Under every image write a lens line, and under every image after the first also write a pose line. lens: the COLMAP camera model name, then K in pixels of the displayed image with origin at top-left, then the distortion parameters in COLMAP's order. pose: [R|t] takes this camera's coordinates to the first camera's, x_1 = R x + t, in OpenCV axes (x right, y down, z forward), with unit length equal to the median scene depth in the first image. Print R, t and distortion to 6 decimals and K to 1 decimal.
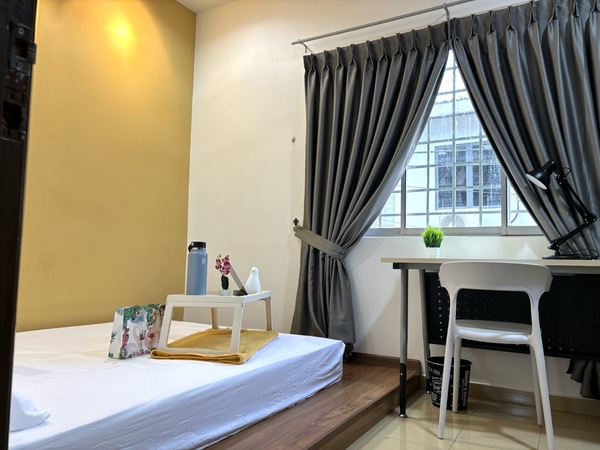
lens RADIAL K [[433.3, 0, 300.0], [0, 433.3, 225.0], [0, 0, 1]] dist [0.003932, -0.045904]
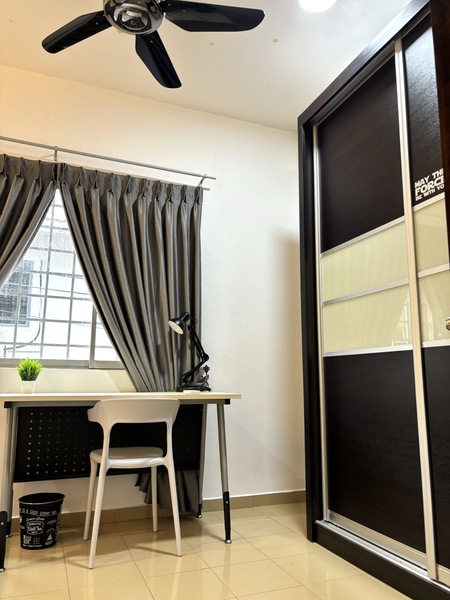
lens RADIAL K [[433.3, 0, 225.0], [0, 433.3, 300.0], [0, 0, 1]] dist [0.003932, -0.045904]
pose [[0.616687, 0.138633, 0.774905, -0.202886], [-0.053235, 0.989462, -0.134652, -0.018375], [-0.785407, 0.041786, 0.617568, 0.032351]]
